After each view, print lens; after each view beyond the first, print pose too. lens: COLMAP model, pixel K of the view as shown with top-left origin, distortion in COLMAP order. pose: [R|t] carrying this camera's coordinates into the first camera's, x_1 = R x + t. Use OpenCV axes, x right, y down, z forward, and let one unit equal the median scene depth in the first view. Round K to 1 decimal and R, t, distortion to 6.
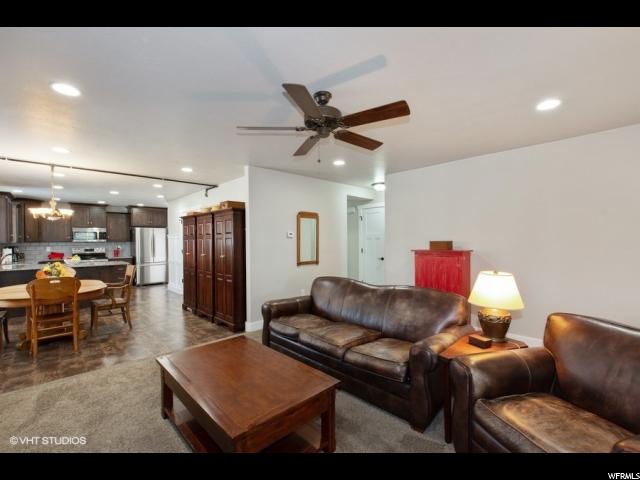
lens RADIAL K [[285.9, 0, 315.9], [0, 285.9, 240.3], [0, 0, 1]] dist [0.000377, 0.000134]
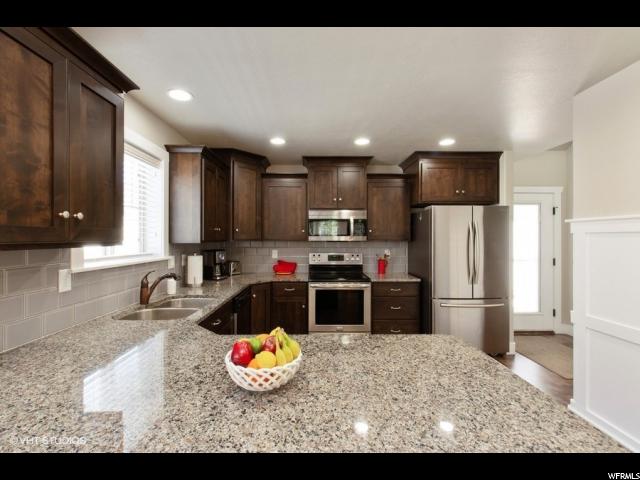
lens RADIAL K [[285.9, 0, 315.9], [0, 285.9, 240.3], [0, 0, 1]] dist [0.000377, 0.000134]
pose [[0.746105, 0.013880, -0.665683, -0.501556], [-0.007116, 0.999892, 0.012873, -0.001306], [0.665790, -0.004868, 0.746124, 0.624013]]
